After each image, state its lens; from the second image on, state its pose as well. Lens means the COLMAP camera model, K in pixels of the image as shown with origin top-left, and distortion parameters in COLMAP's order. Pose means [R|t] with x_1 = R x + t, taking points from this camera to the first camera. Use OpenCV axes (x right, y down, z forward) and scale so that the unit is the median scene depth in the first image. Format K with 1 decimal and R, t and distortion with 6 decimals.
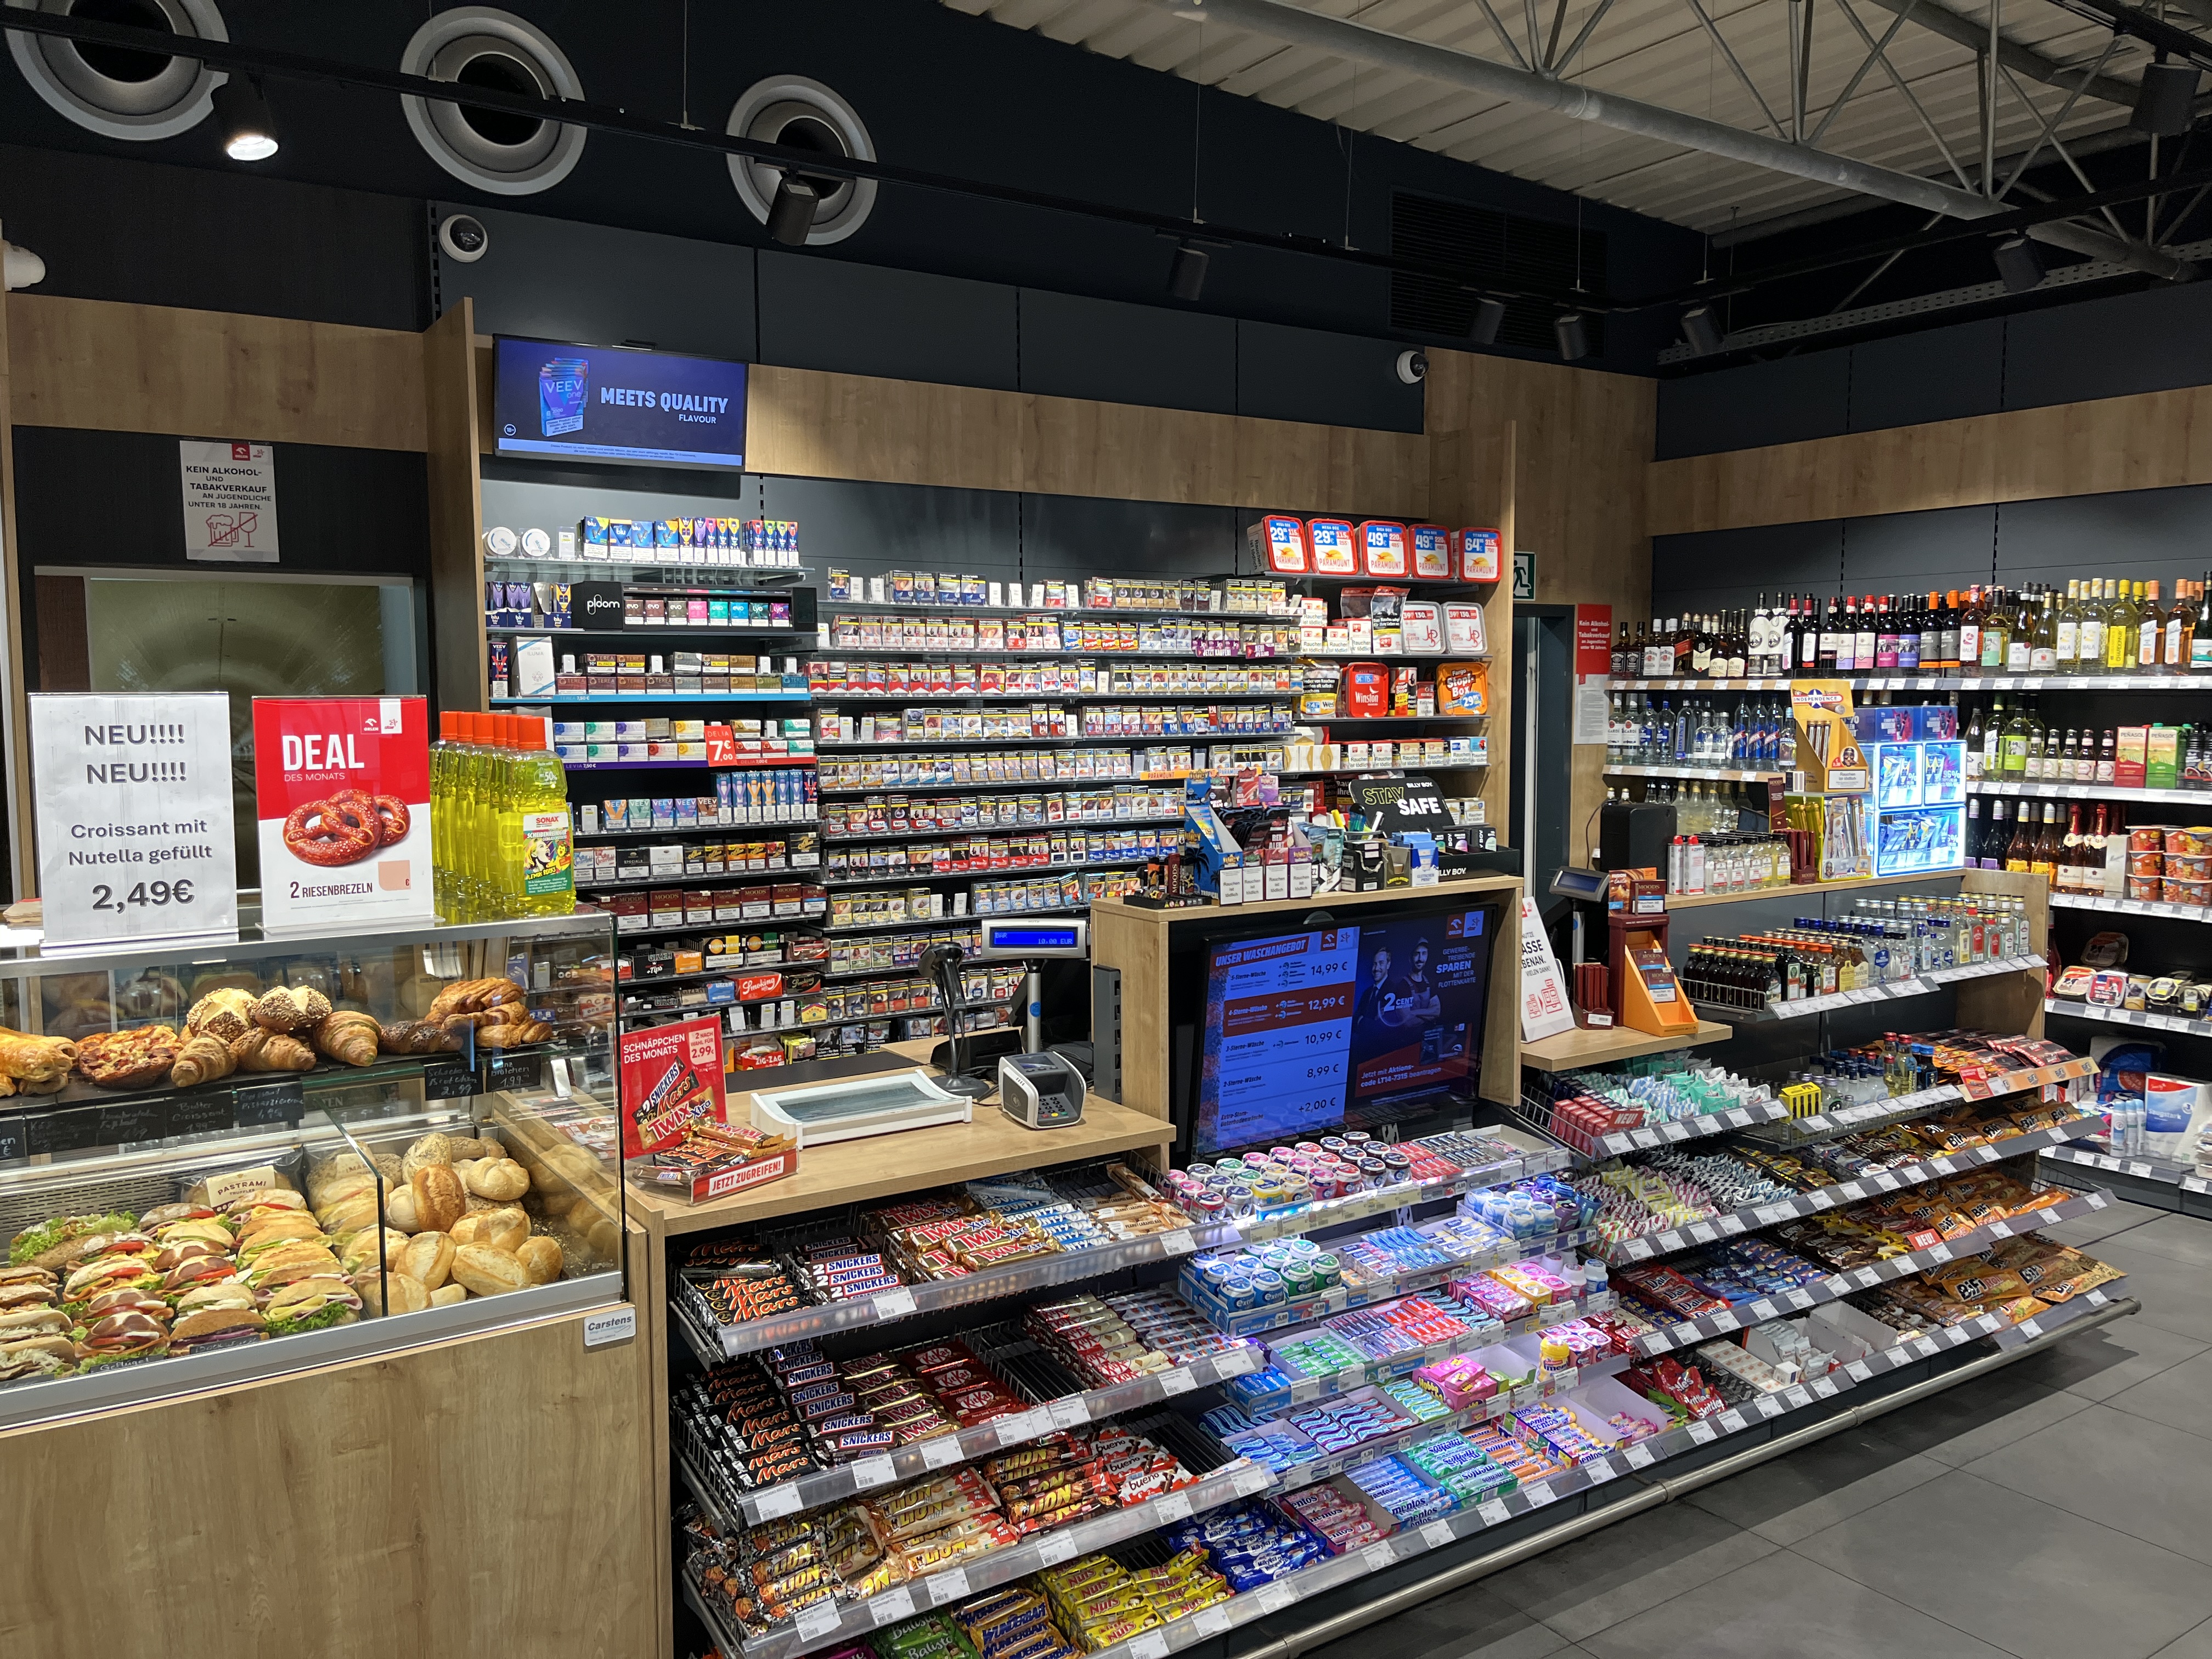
lens RADIAL K [[1670.3, 0, 1106.0], [0, 1670.3, 829.5], [0, 0, 1]] dist [0.081821, -0.113049]
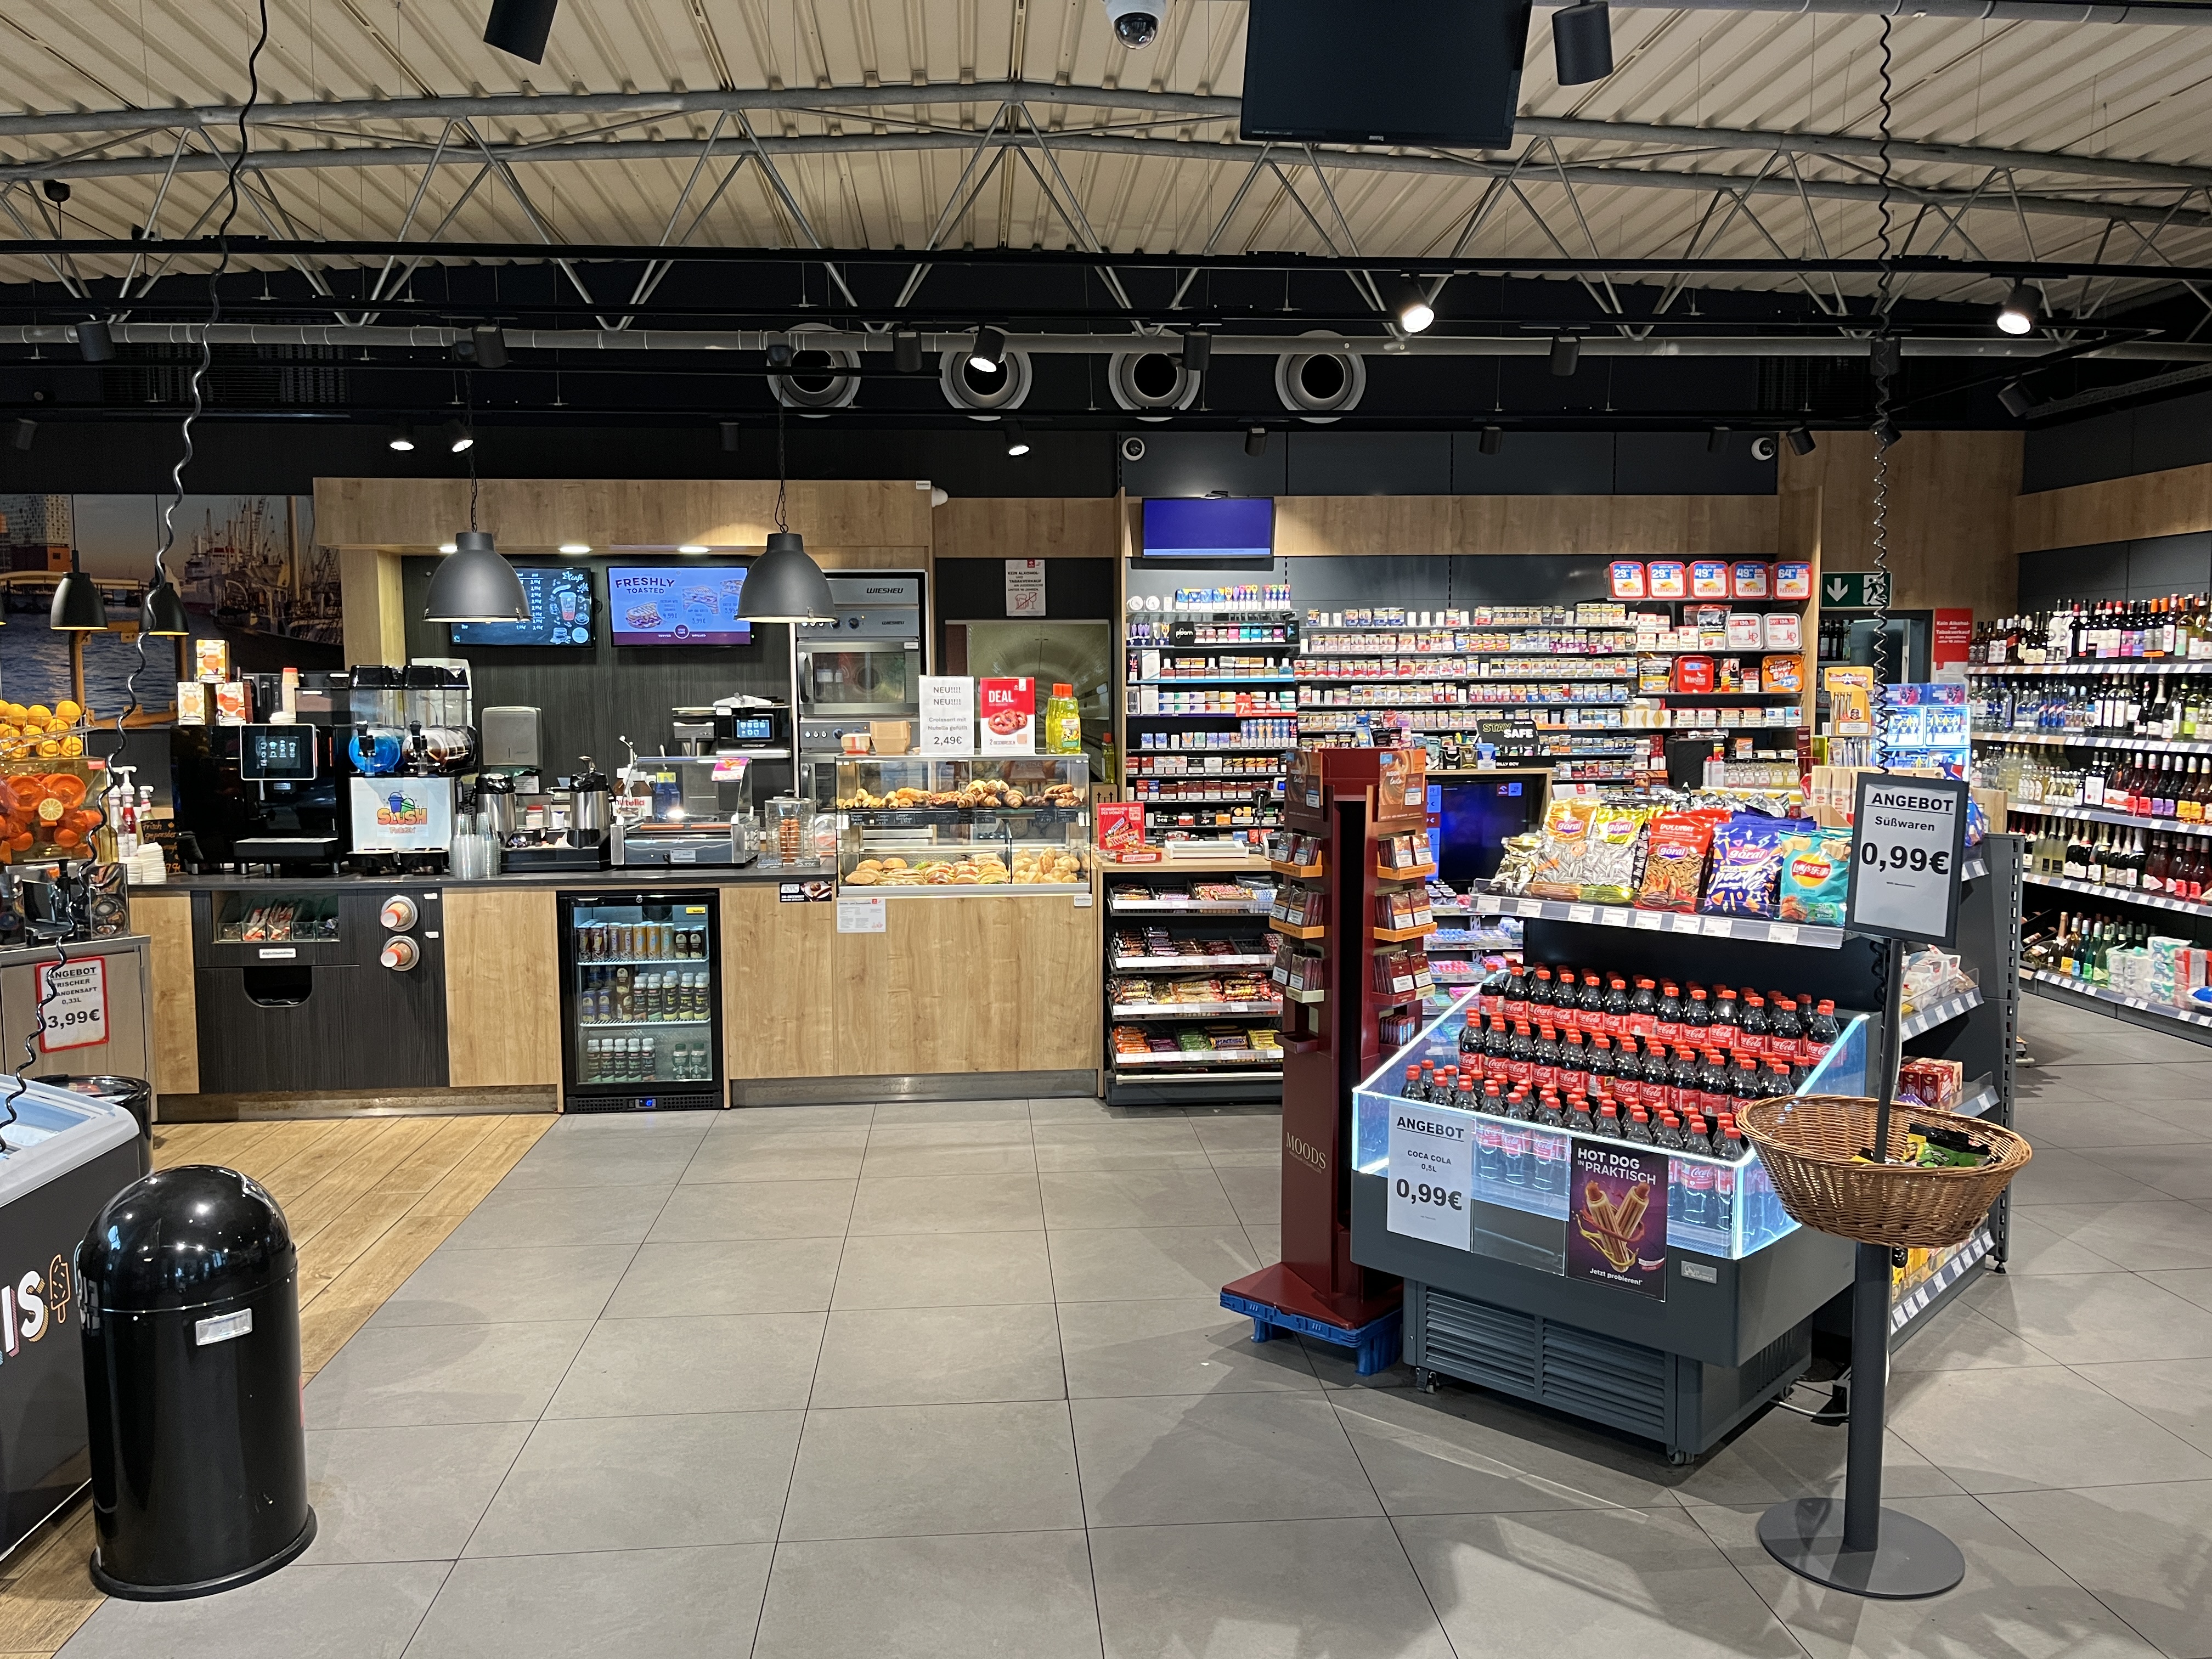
lens RADIAL K [[1670.3, 0, 1106.0], [0, 1670.3, 829.5], [0, 0, 1]] dist [0.081821, -0.113049]
pose [[0.876479, 0.042104, -0.479596, 0.518578], [-0.038743, 0.999106, 0.016906, 0.060872], [0.479879, 0.003763, 0.877327, -0.692662]]
